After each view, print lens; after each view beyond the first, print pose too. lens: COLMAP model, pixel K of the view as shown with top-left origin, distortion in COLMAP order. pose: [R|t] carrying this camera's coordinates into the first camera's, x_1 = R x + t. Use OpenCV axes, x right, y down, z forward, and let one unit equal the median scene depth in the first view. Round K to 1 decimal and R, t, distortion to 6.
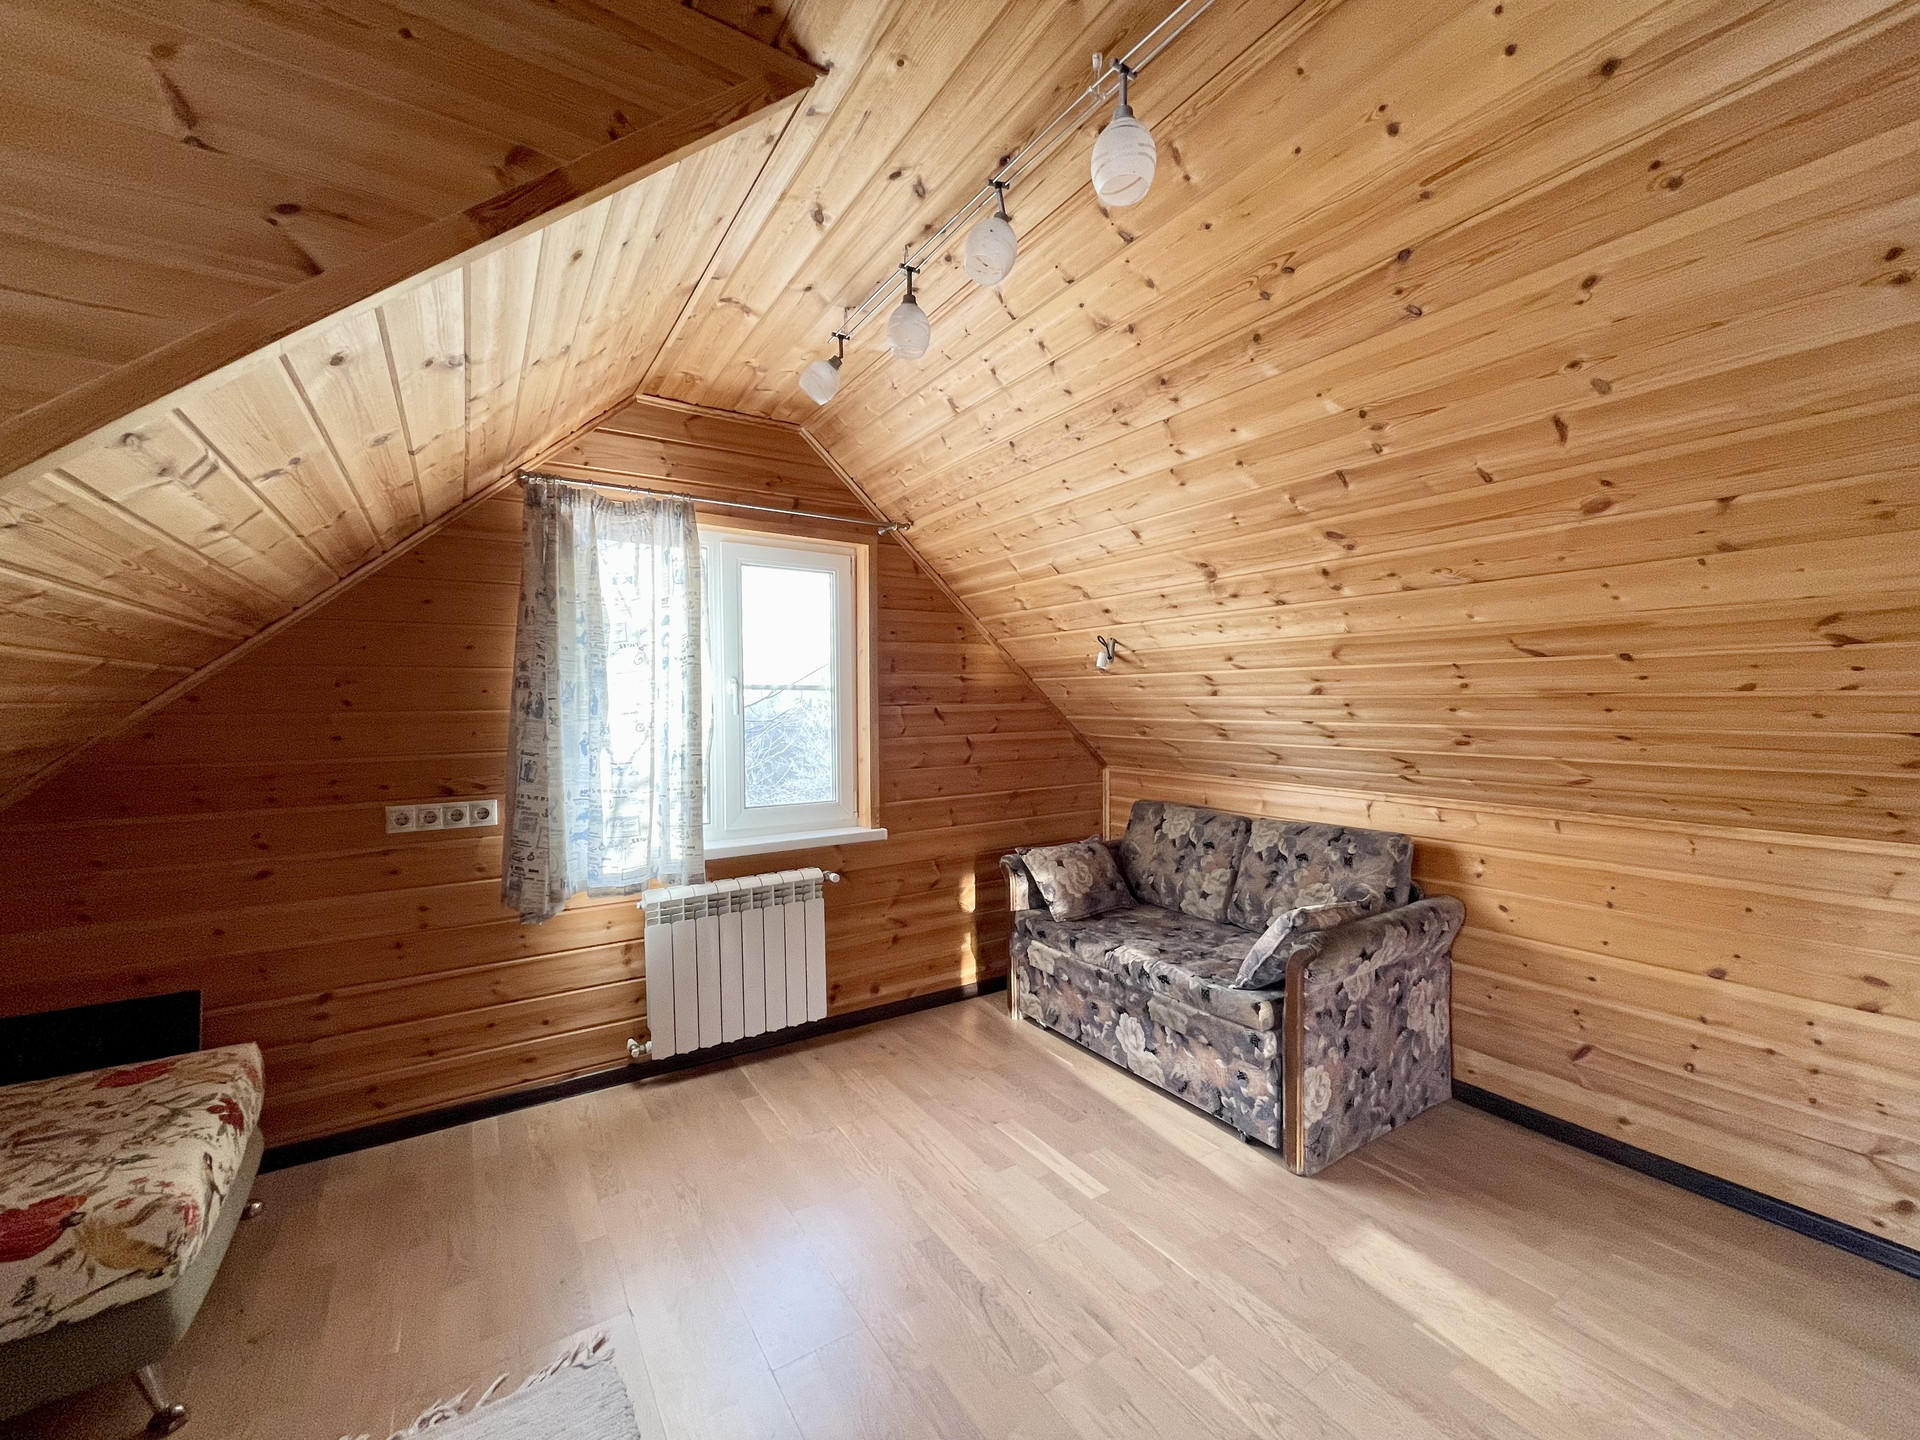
lens RADIAL K [[772.9, 0, 953.4], [0, 772.9, 713.9], [0, 0, 1]] dist [-0.004812, 0.000343]
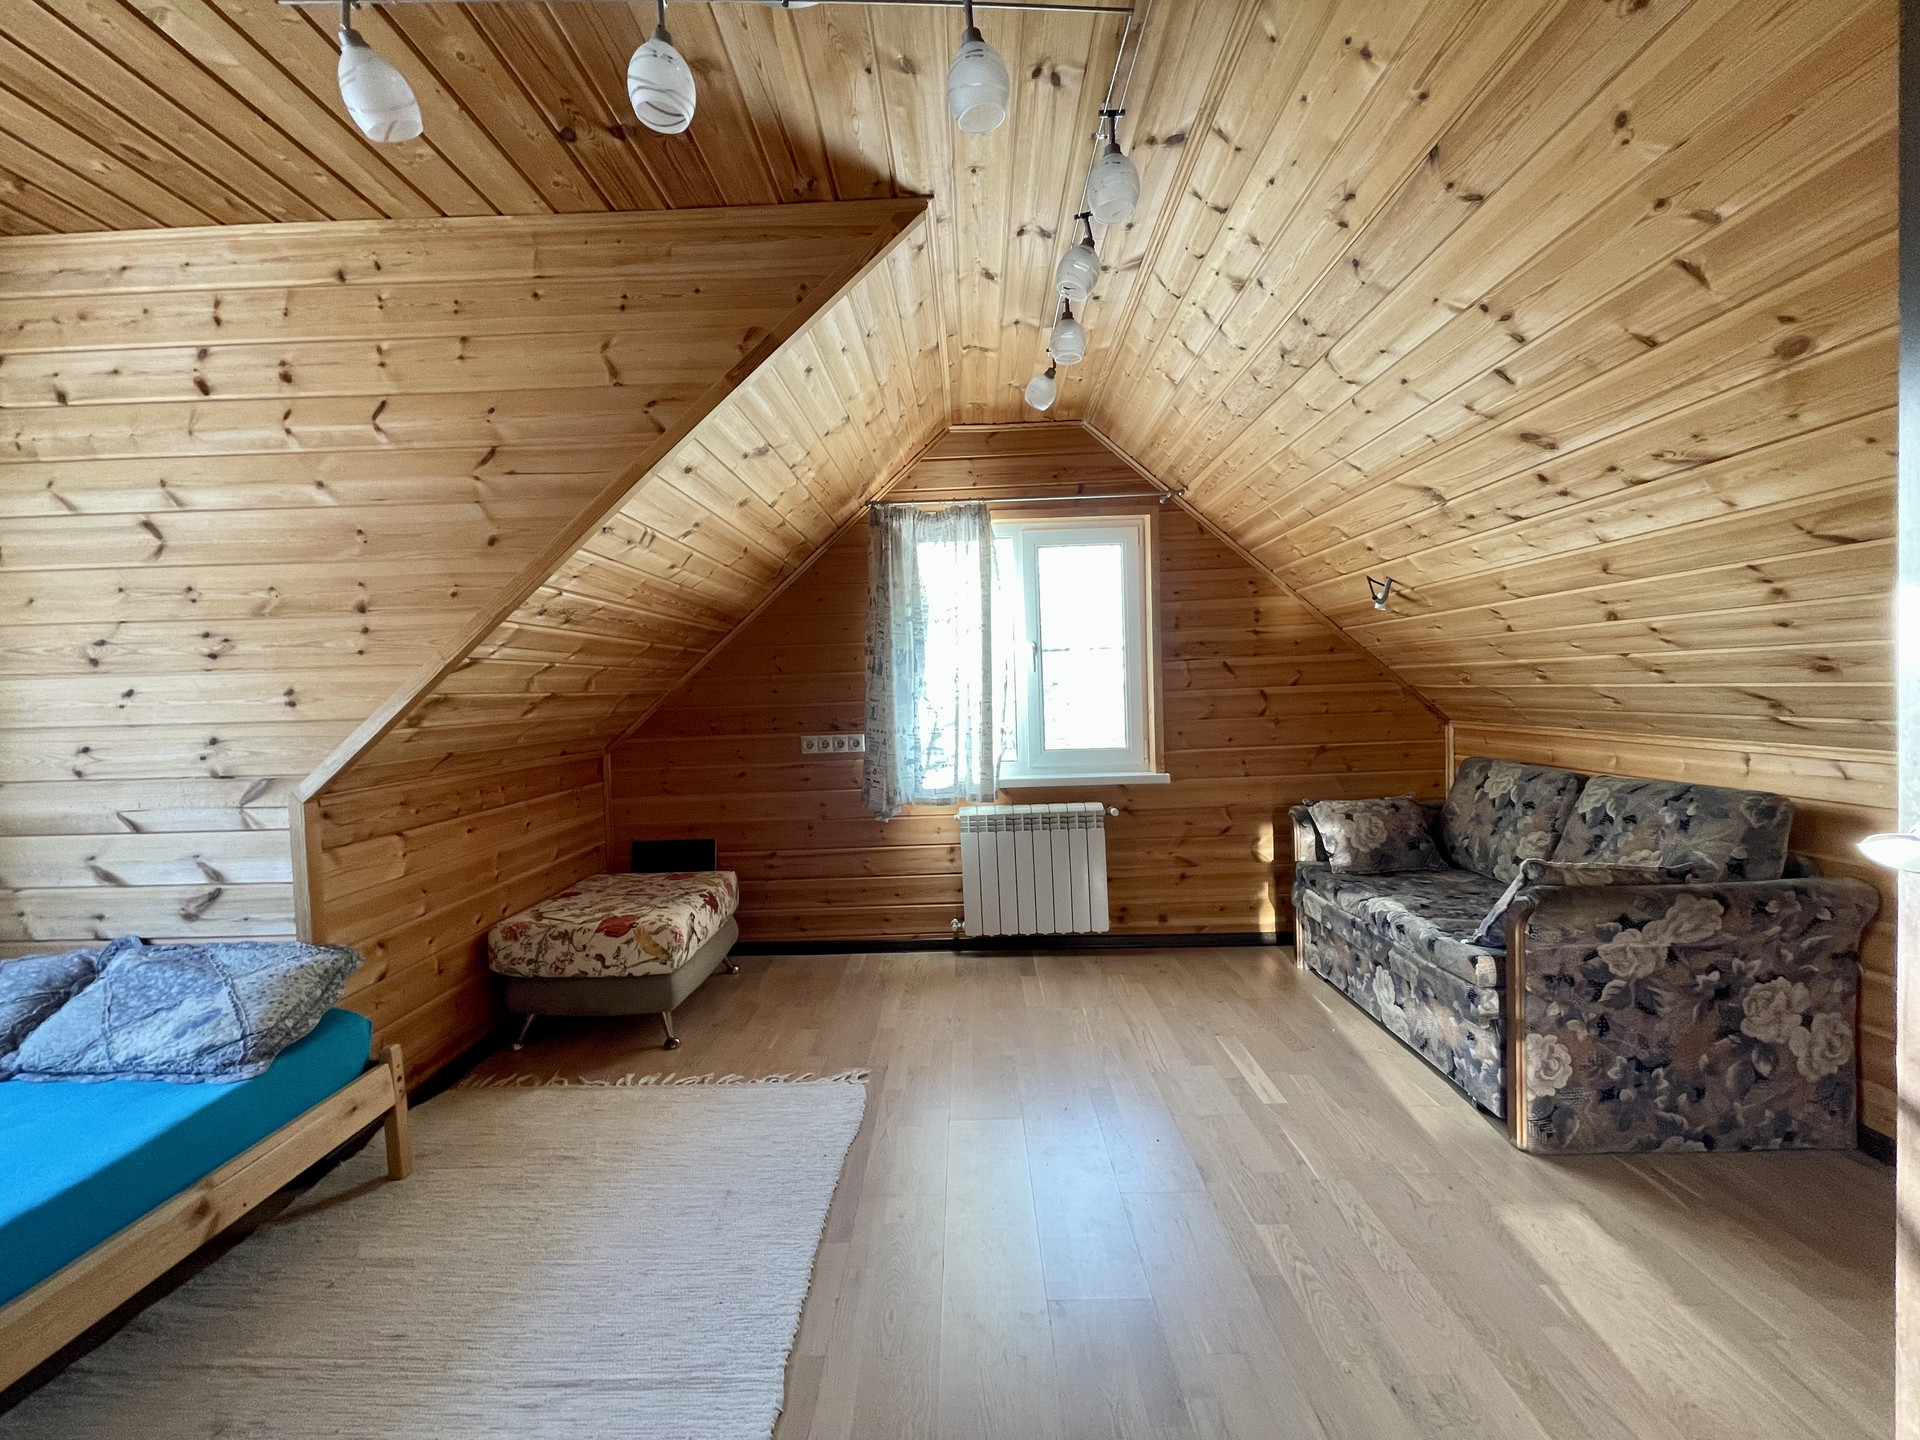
lens RADIAL K [[772.9, 0, 954.7], [0, 772.9, 713.5], [0, 0, 1]] dist [-0.004812, 0.000343]
pose [[0.829747, -0.004429, -0.558123, 0.368021], [0.018277, 0.999648, 0.019240, 0.050851], [0.557841, -0.026166, 0.829535, -0.100083]]
